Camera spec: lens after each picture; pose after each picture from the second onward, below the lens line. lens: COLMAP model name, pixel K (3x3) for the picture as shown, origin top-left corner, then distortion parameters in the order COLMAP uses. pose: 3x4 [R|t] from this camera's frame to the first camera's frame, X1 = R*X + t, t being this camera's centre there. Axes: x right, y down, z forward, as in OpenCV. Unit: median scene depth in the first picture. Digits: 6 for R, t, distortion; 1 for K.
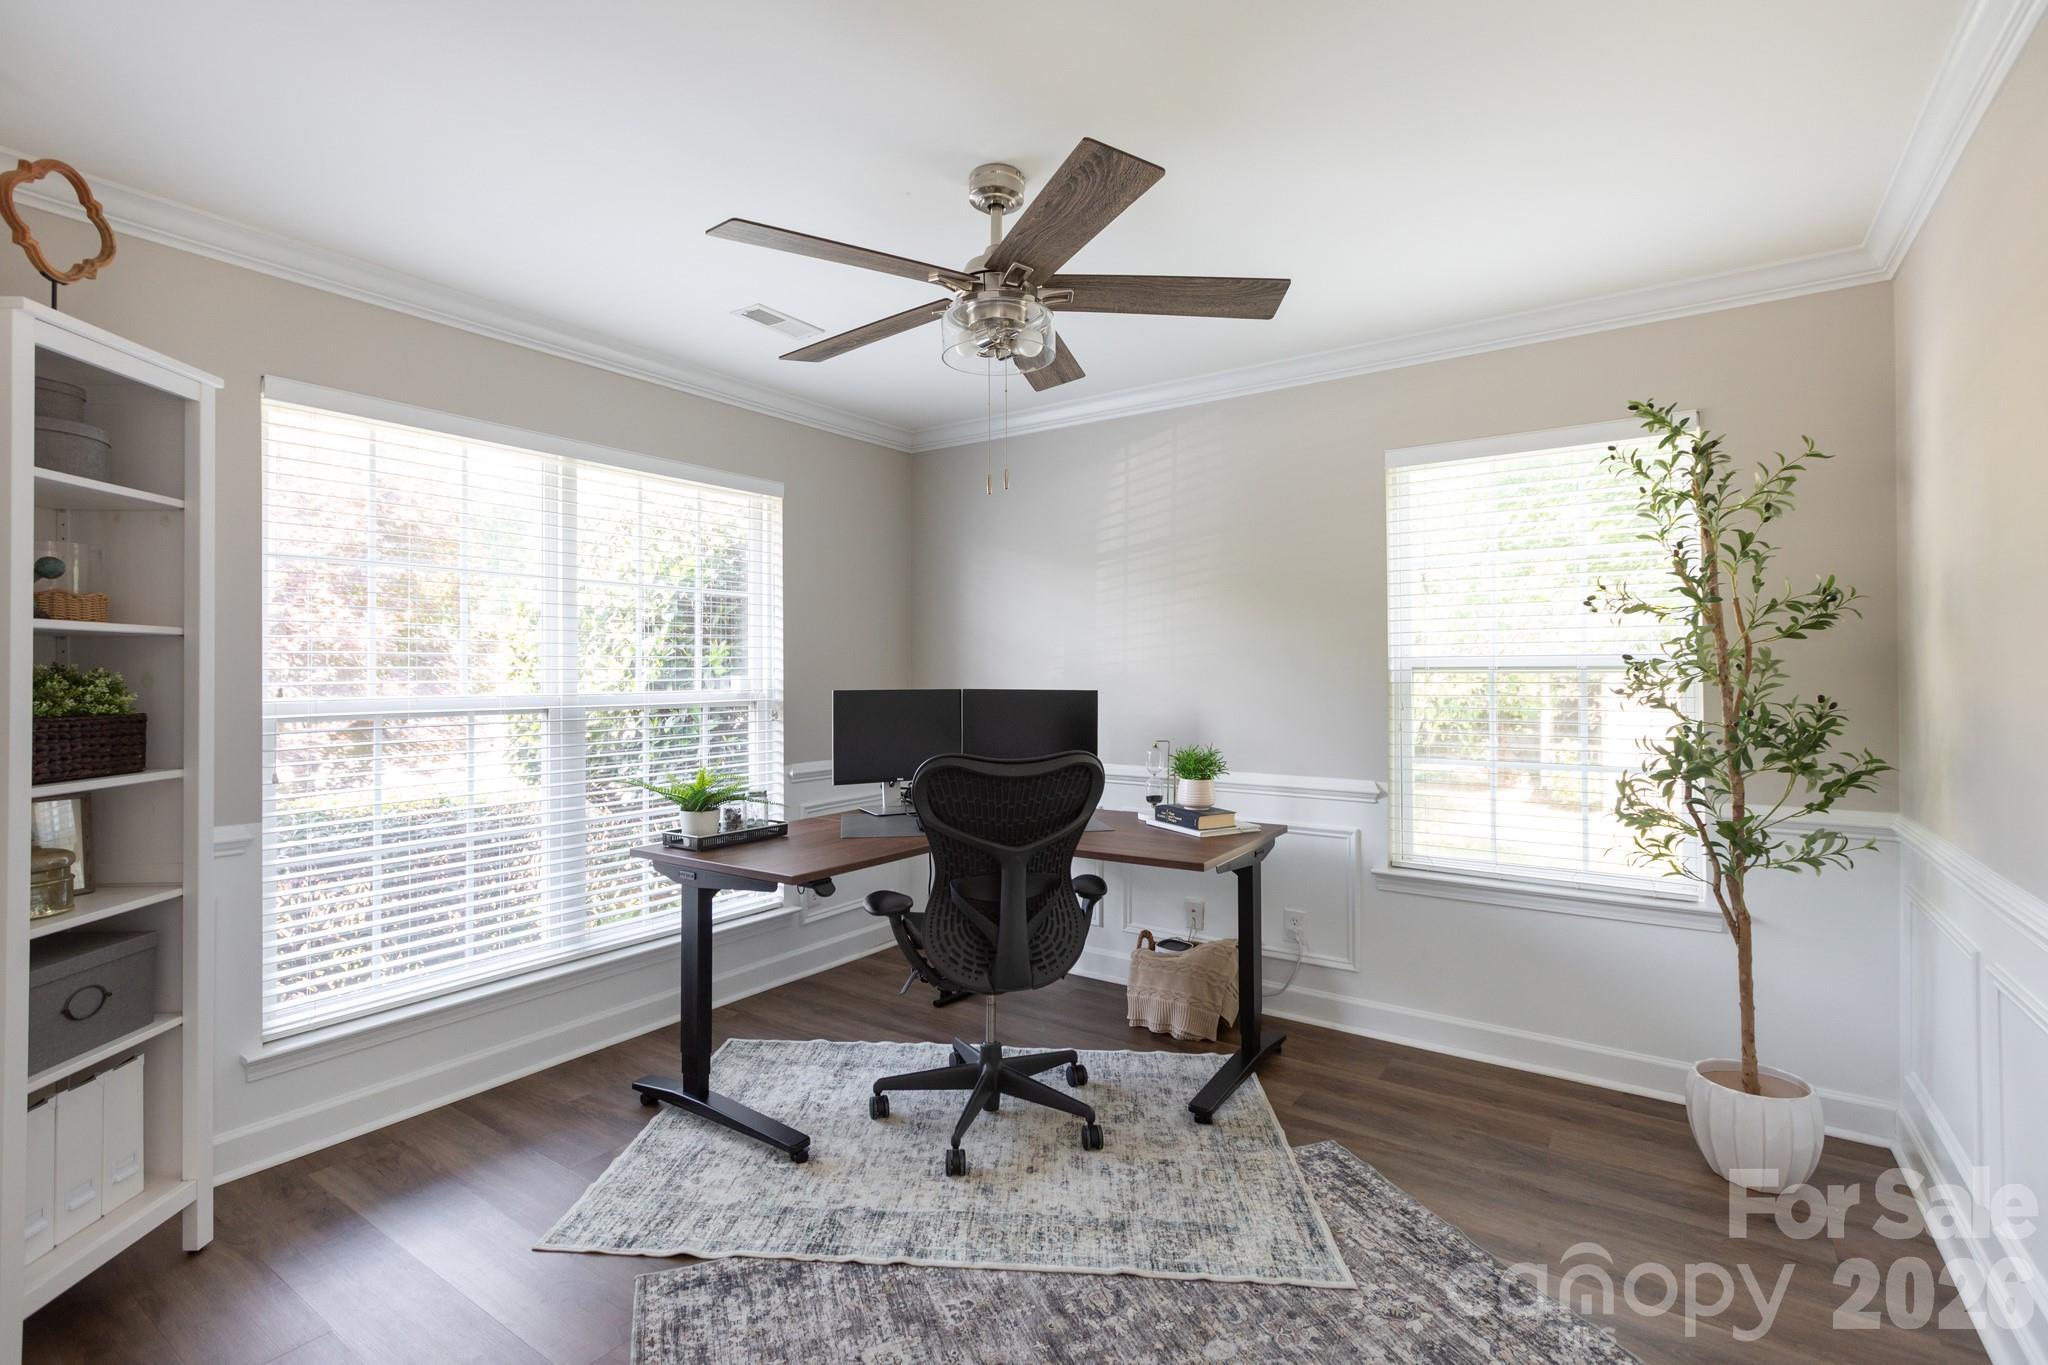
lens RADIAL K [[957.9, 0, 978.3], [0, 957.9, 660.1], [0, 0, 1]] dist [0.001212, 0.000029]
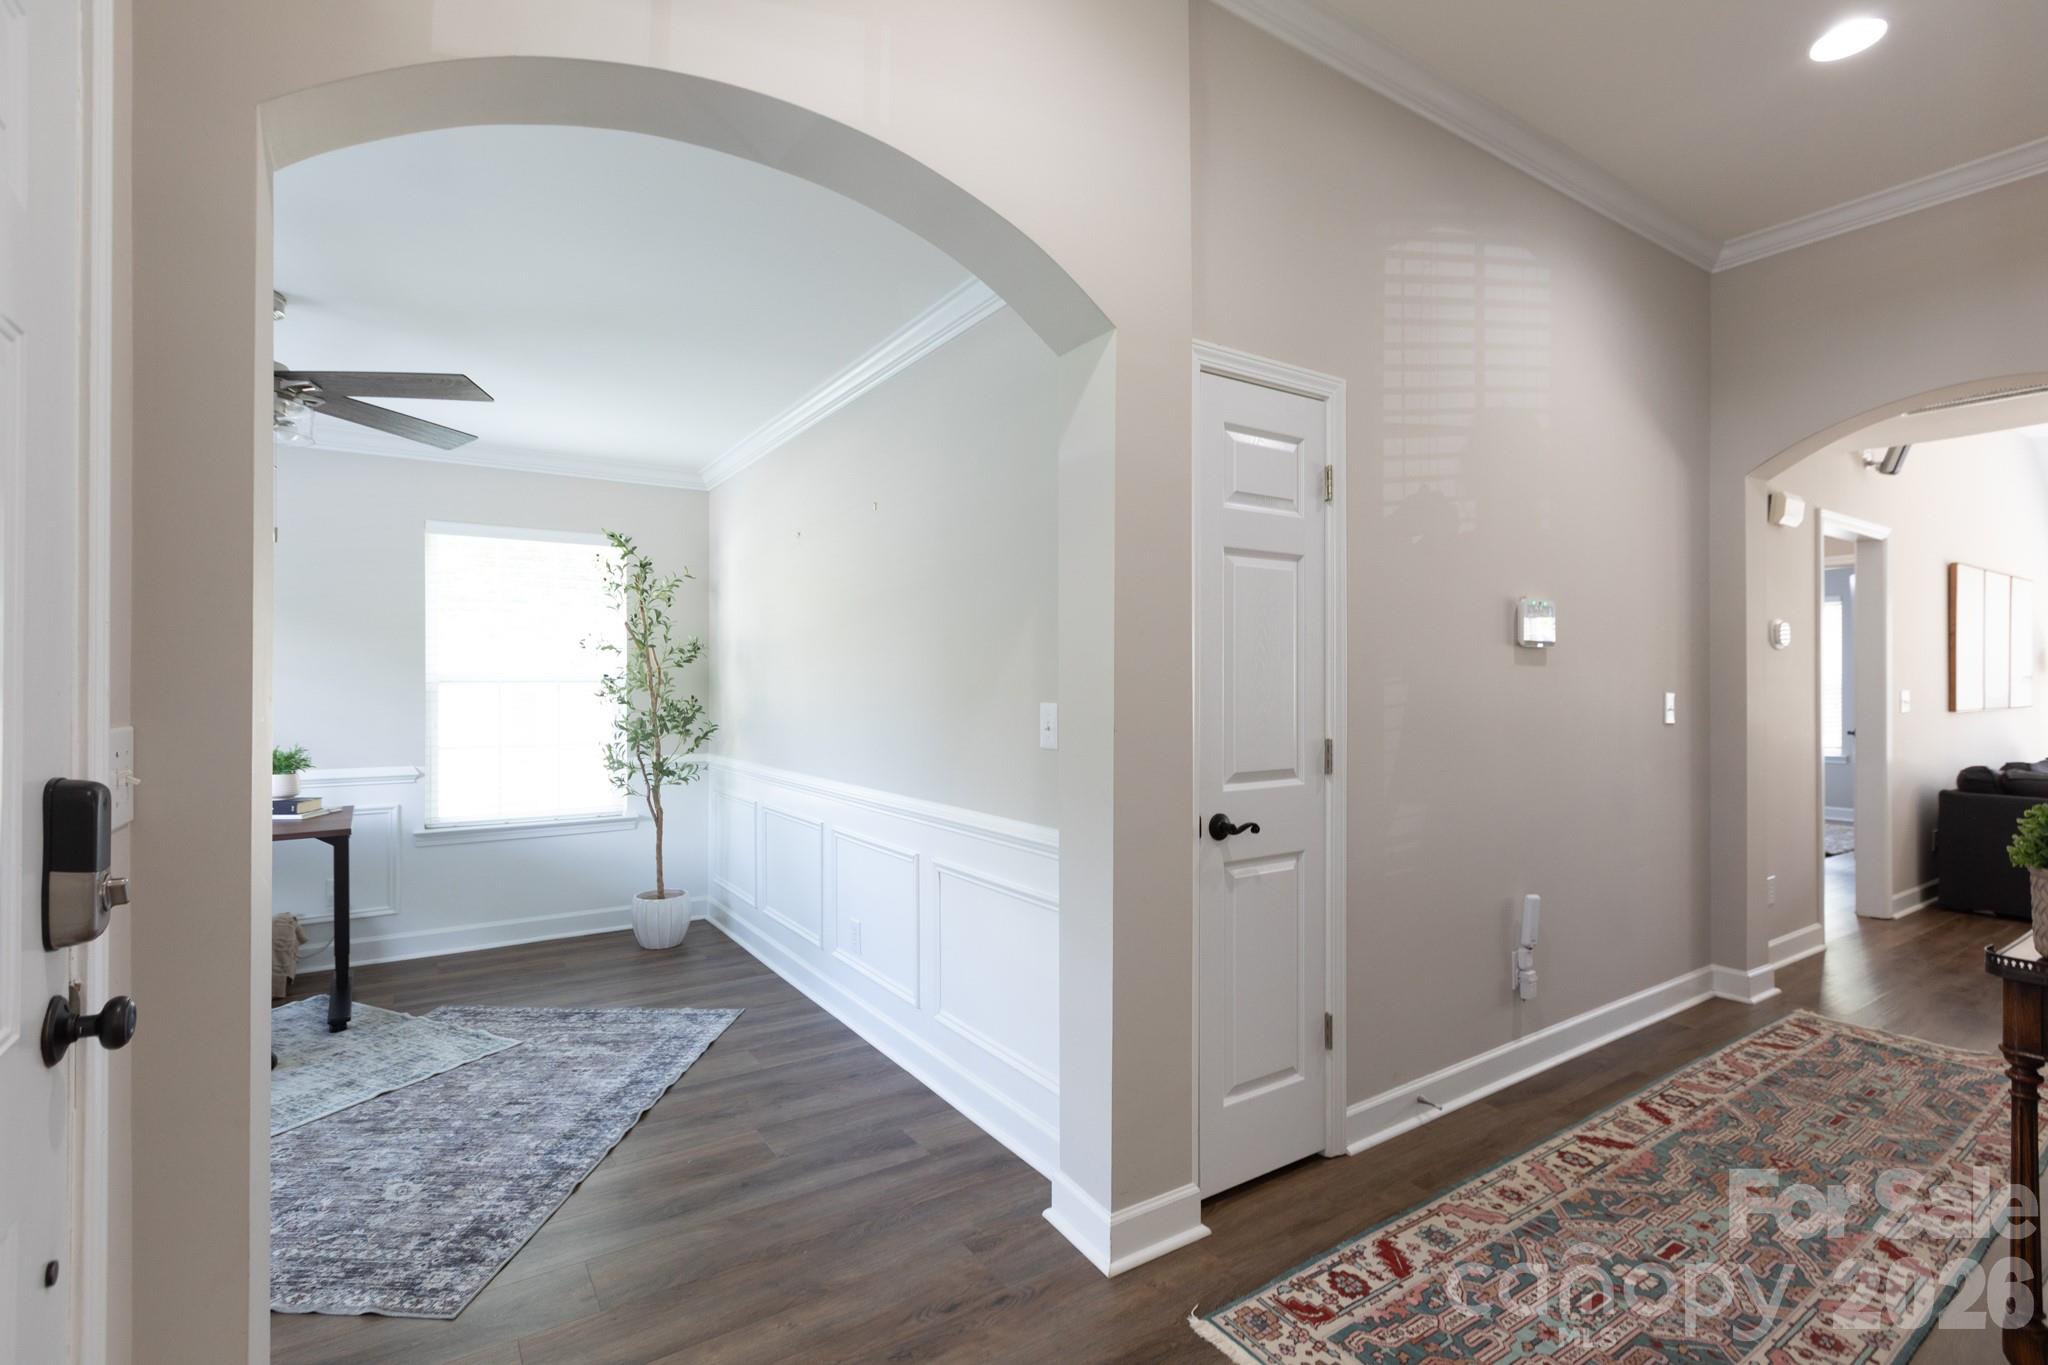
lens RADIAL K [[931.3, 0, 1025.3], [0, 931.3, 693.1], [0, 0, 1]] dist [0.001139, 0.000186]
pose [[0.349754, -0.005573, 0.936825, -0.695834], [-0.011472, 0.999882, 0.010230, 0.002964], [-0.936771, -0.014325, 0.349649, -0.340616]]
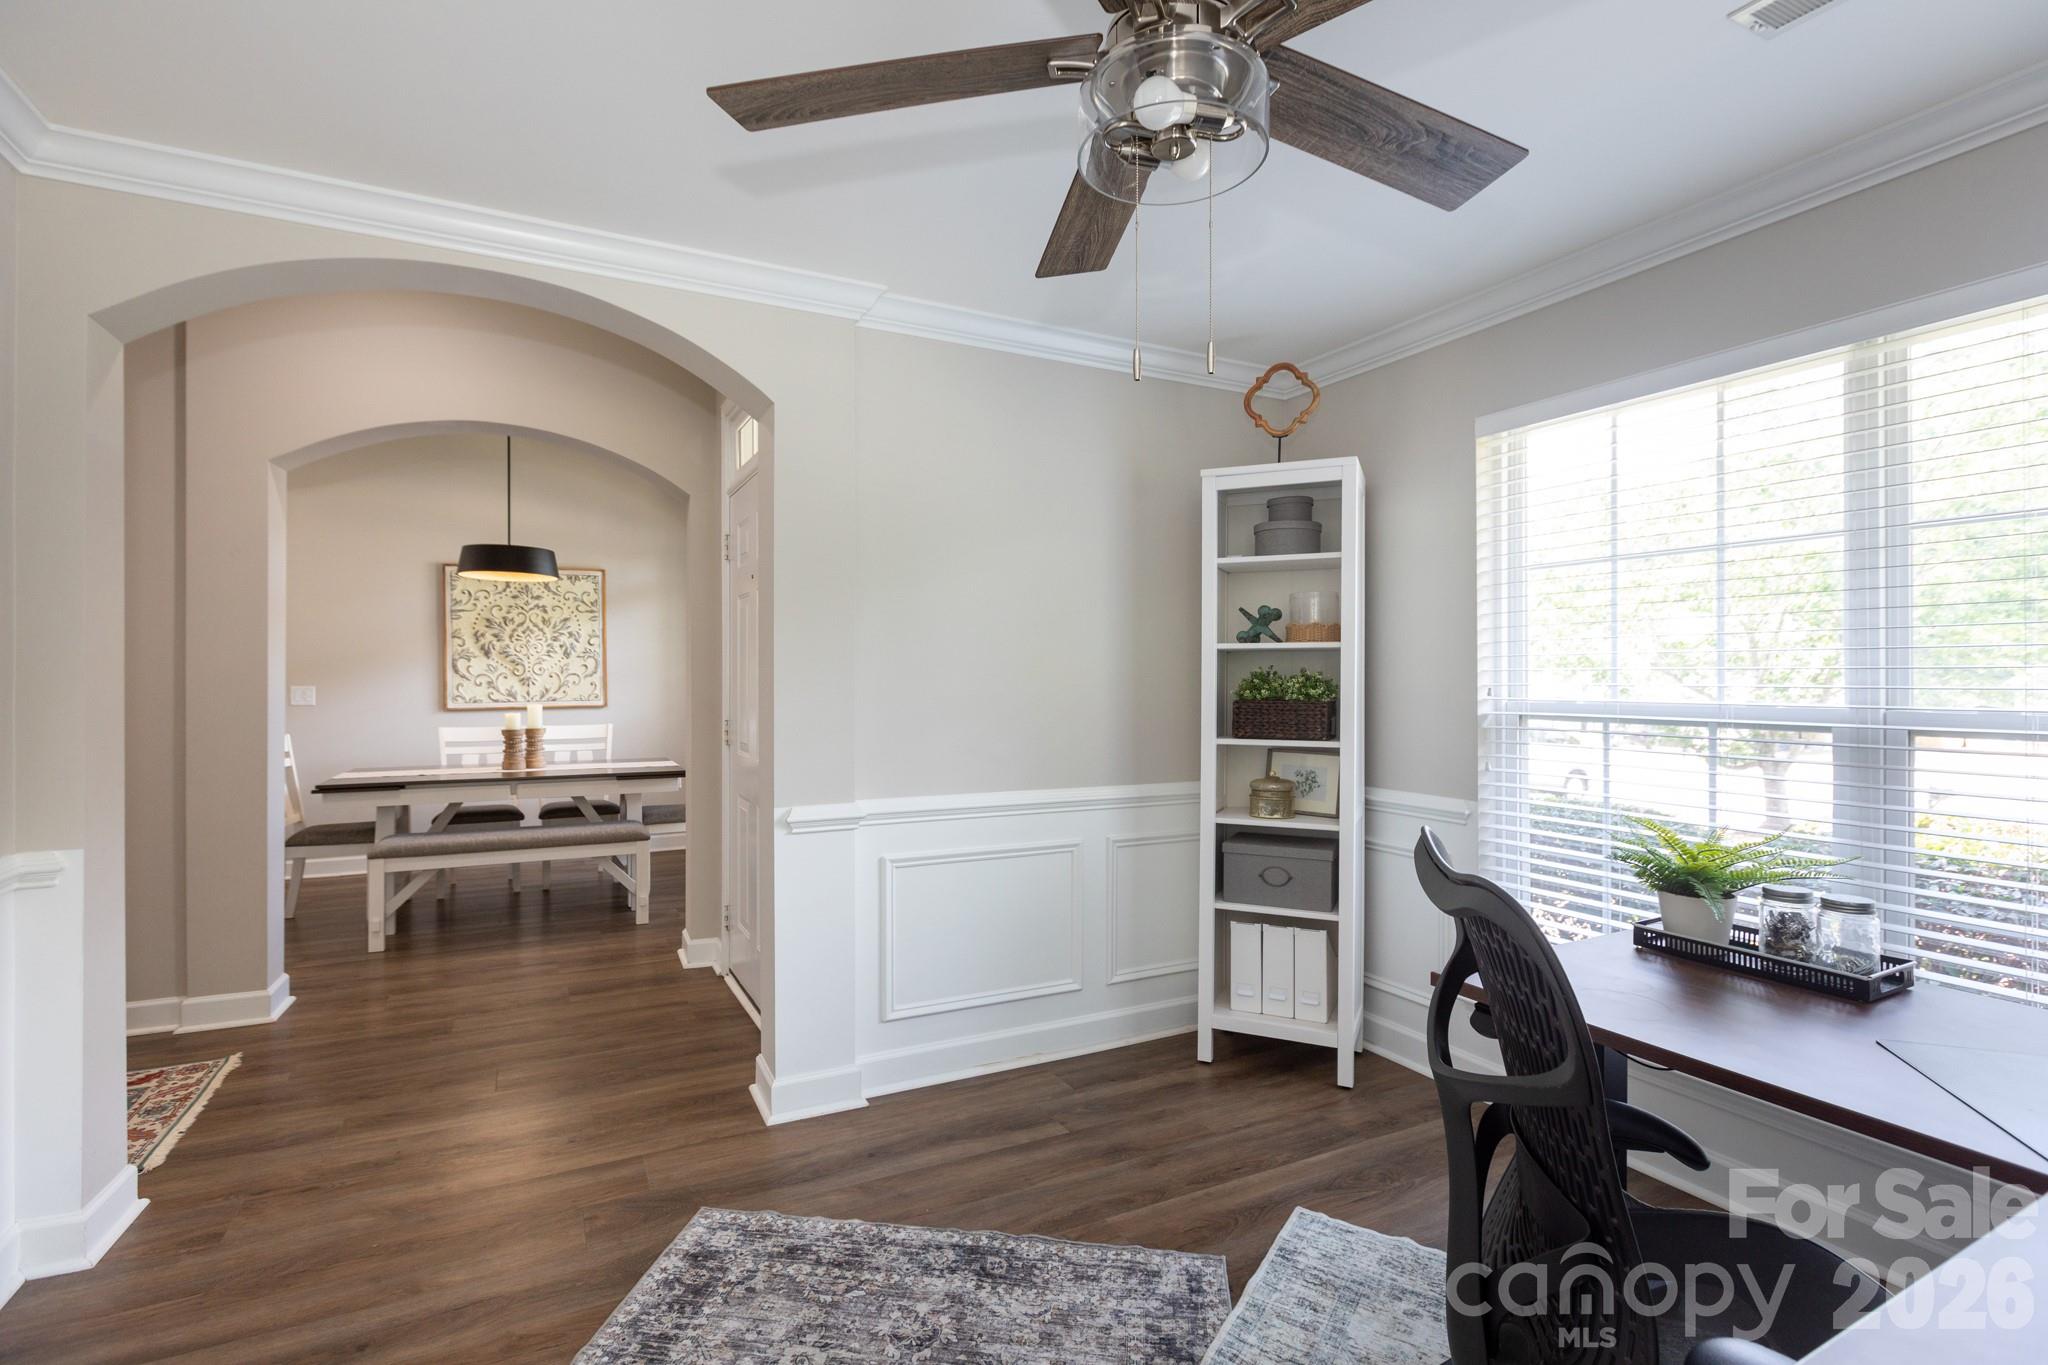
lens RADIAL K [[914.0, 0, 1035.2], [0, 914.0, 677.6], [0, 0, 1]] dist [0.004049, 0.000191]
pose [[-0.435019, 0.003328, -0.900415, 0.521592], [0.011155, 0.999936, -0.001694, 0.015100], [0.900352, -0.010781, -0.435028, 1.052705]]
